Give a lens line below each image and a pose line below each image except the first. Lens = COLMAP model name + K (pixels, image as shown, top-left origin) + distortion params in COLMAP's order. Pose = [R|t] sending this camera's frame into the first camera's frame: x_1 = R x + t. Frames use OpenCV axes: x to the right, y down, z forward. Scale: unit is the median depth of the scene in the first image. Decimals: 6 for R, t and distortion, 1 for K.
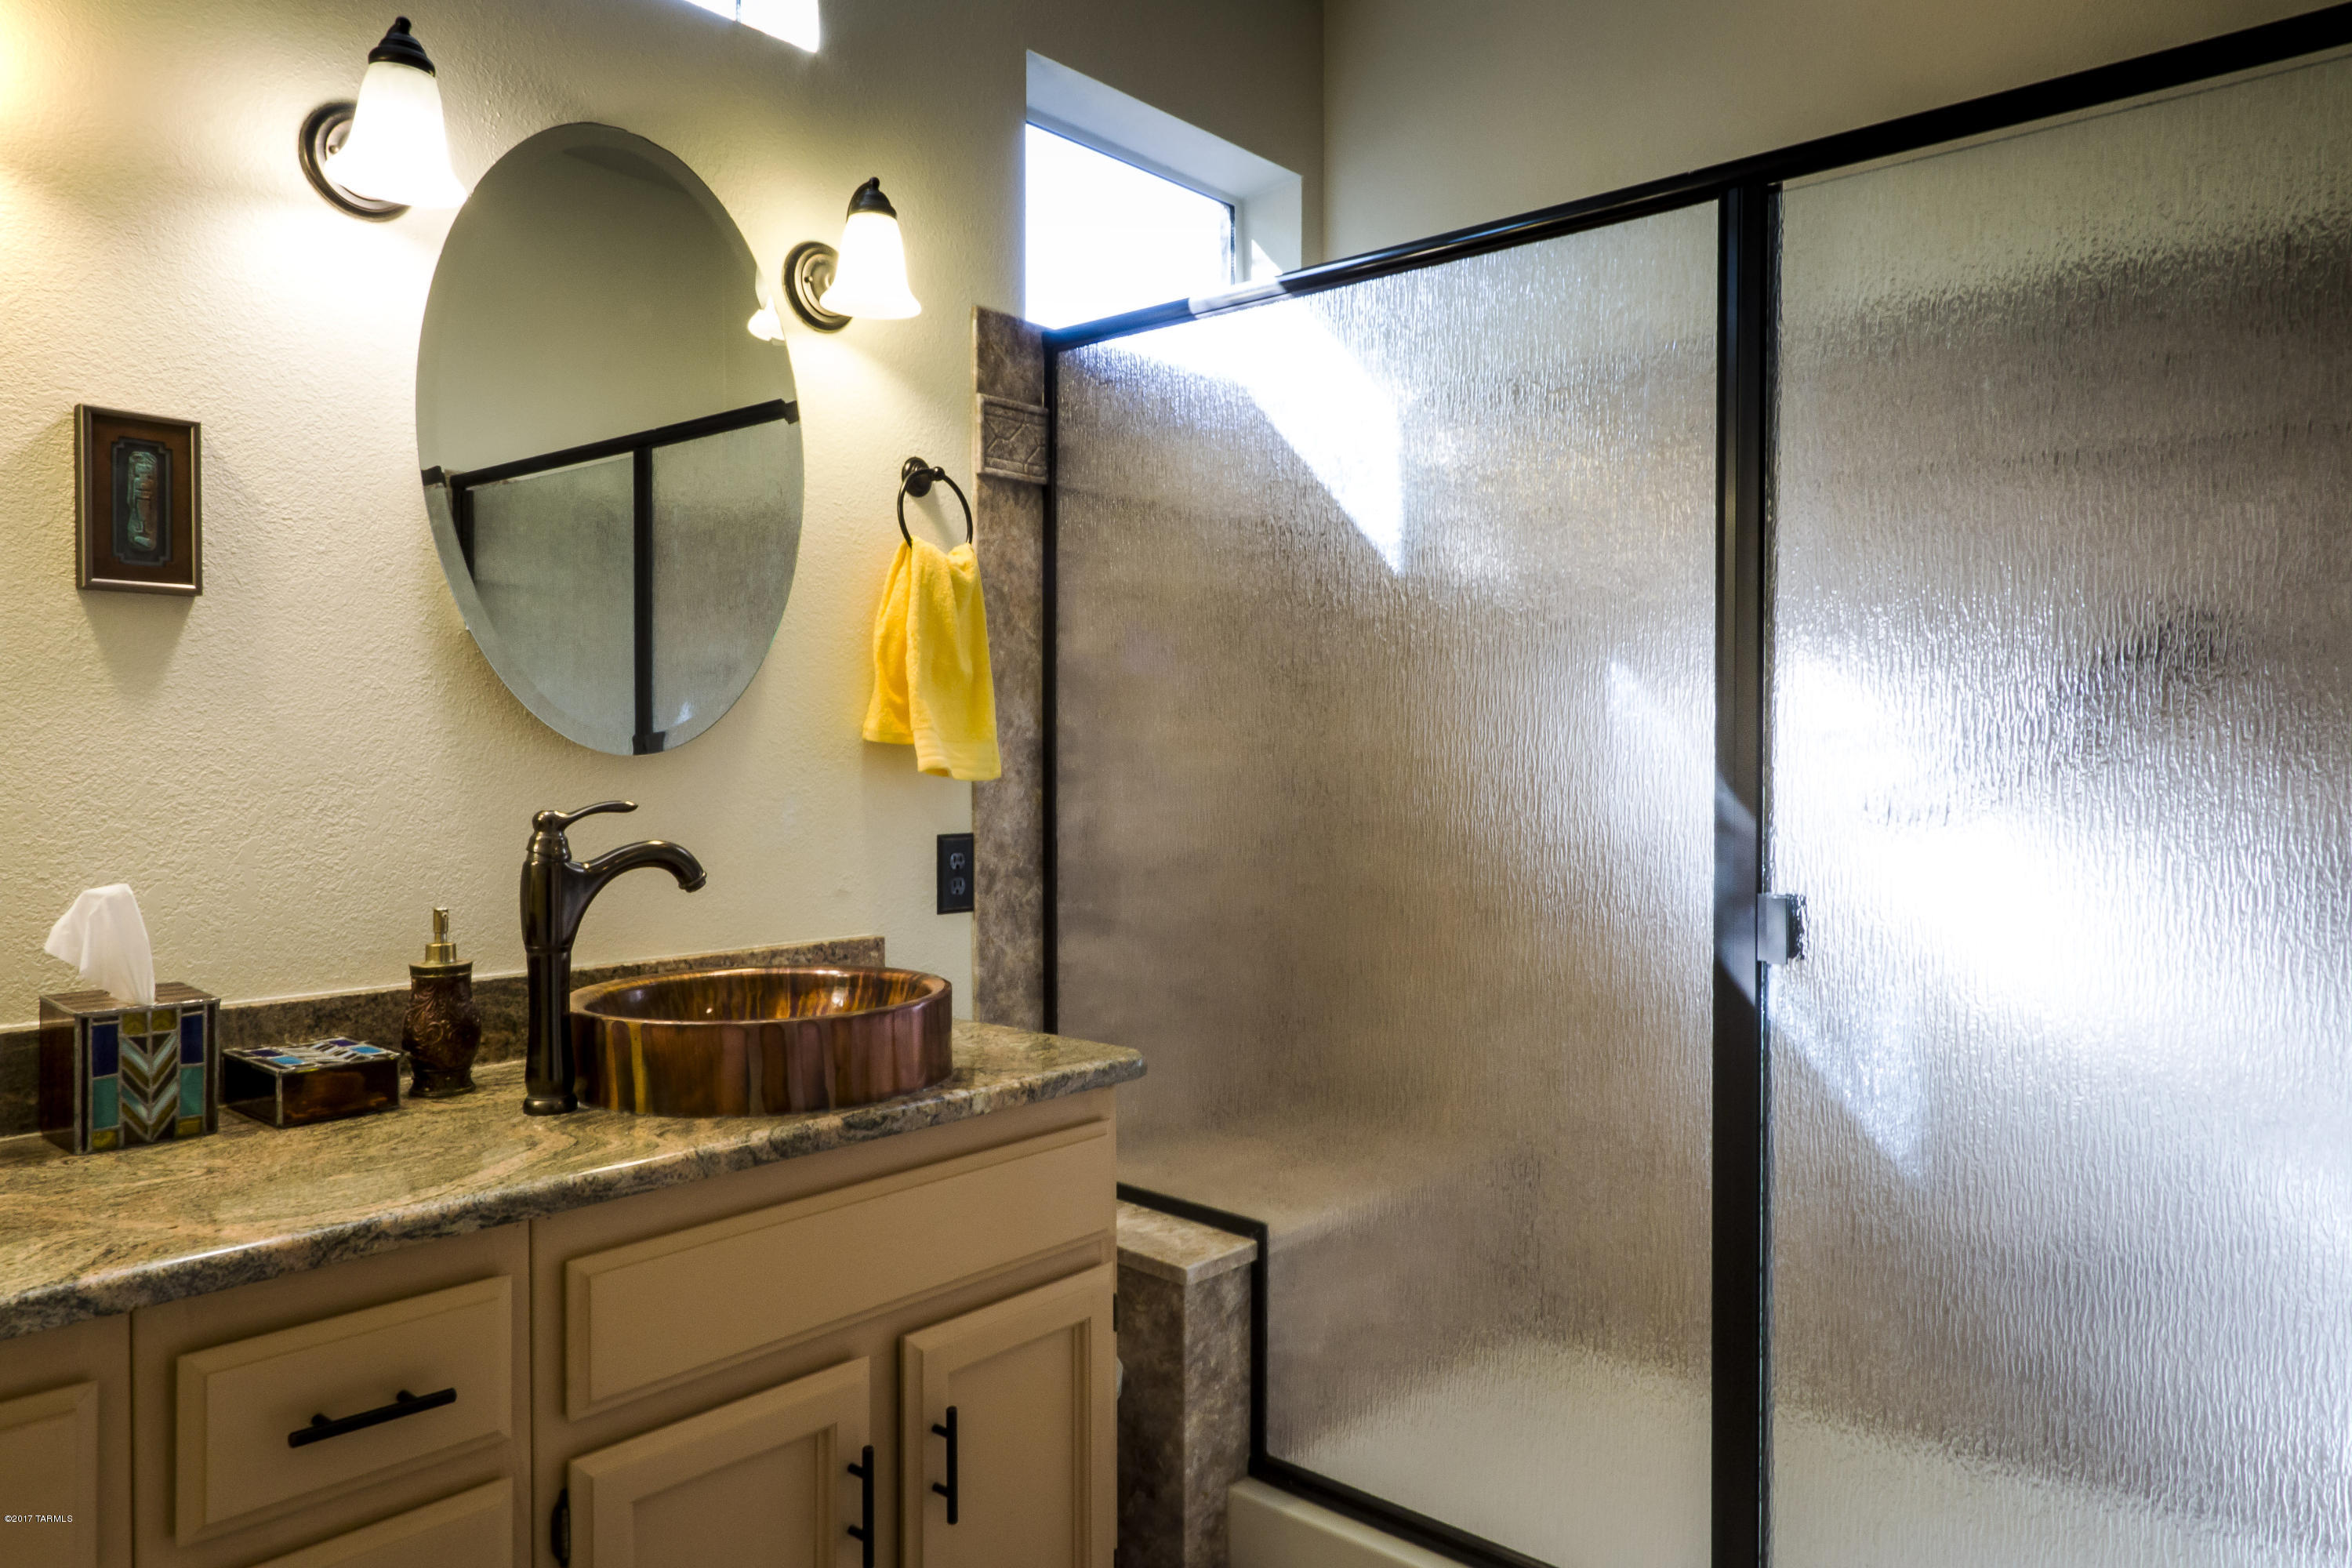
lens RADIAL K [[1575.0, 0, 1171.6], [0, 1575.0, 786.2], [0, 0, 1]] dist [0.014878, -0.007368]
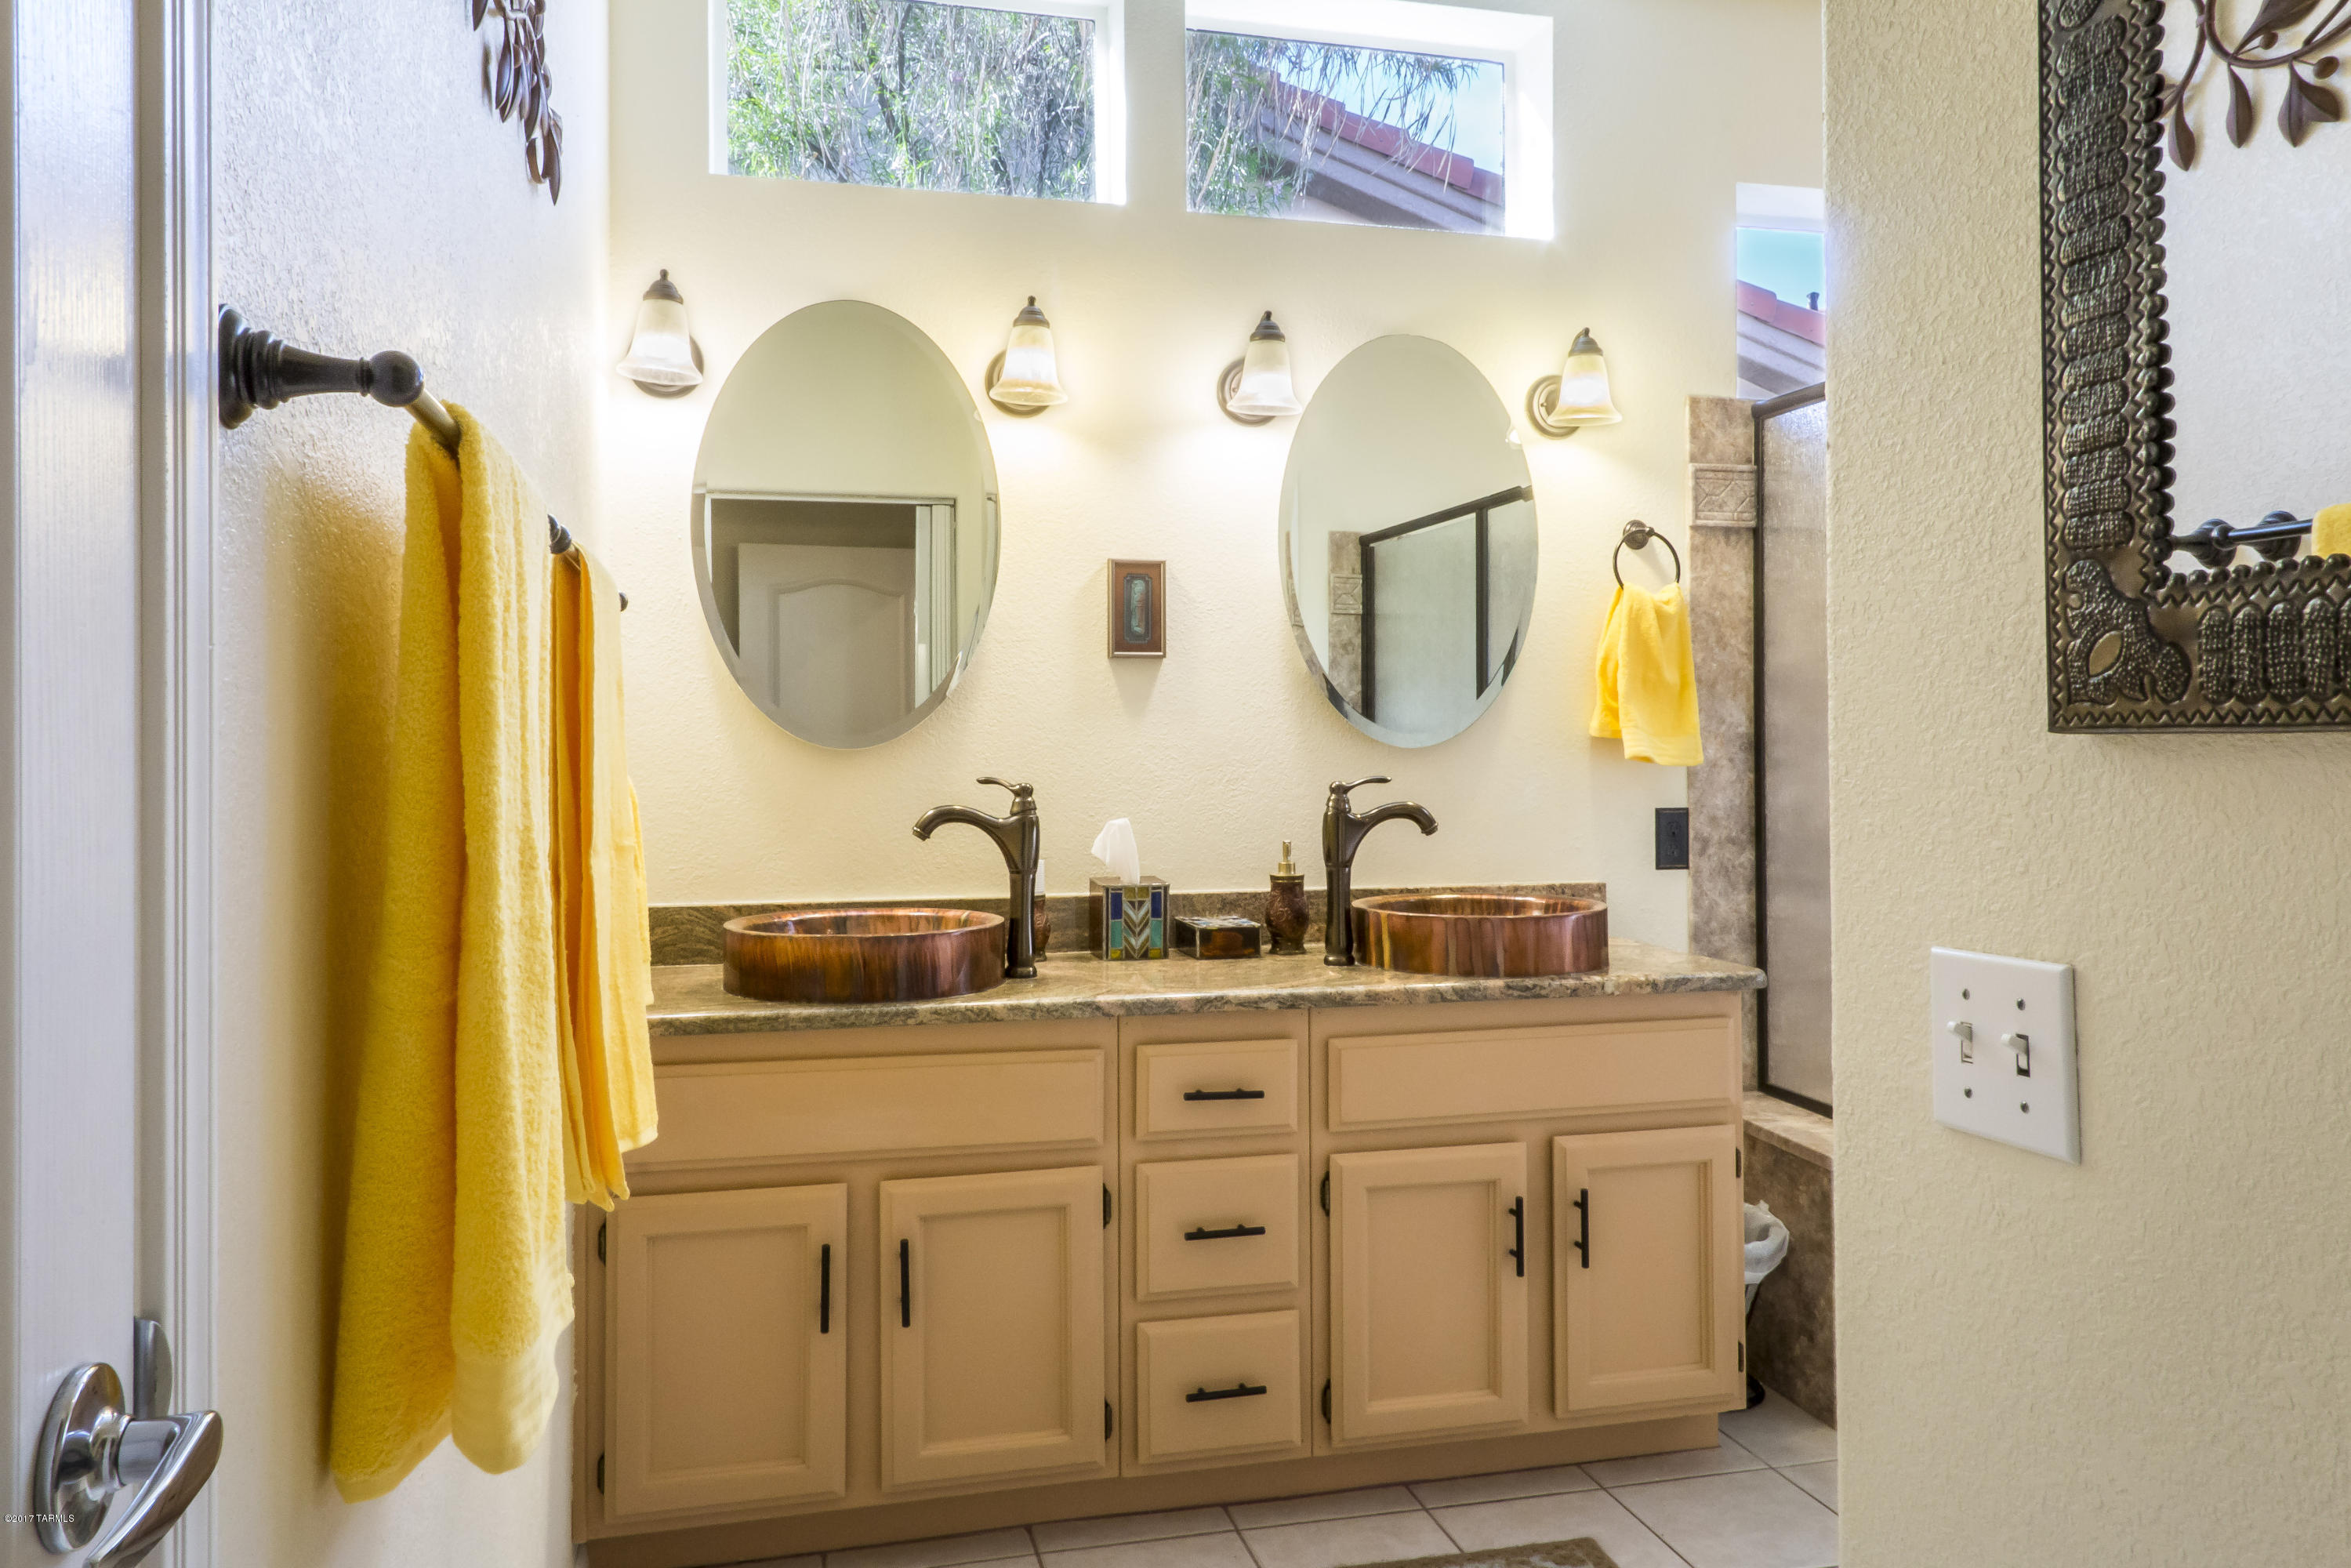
lens RADIAL K [[1574.4, 0, 1167.9], [0, 1574.4, 769.4], [0, 0, 1]] dist [0.014878, -0.007368]
pose [[0.830246, 0.003732, -0.557385, 0.341362], [-0.006671, 0.999972, -0.003241, 0.008521], [0.557358, 0.006409, 0.830248, -0.422816]]
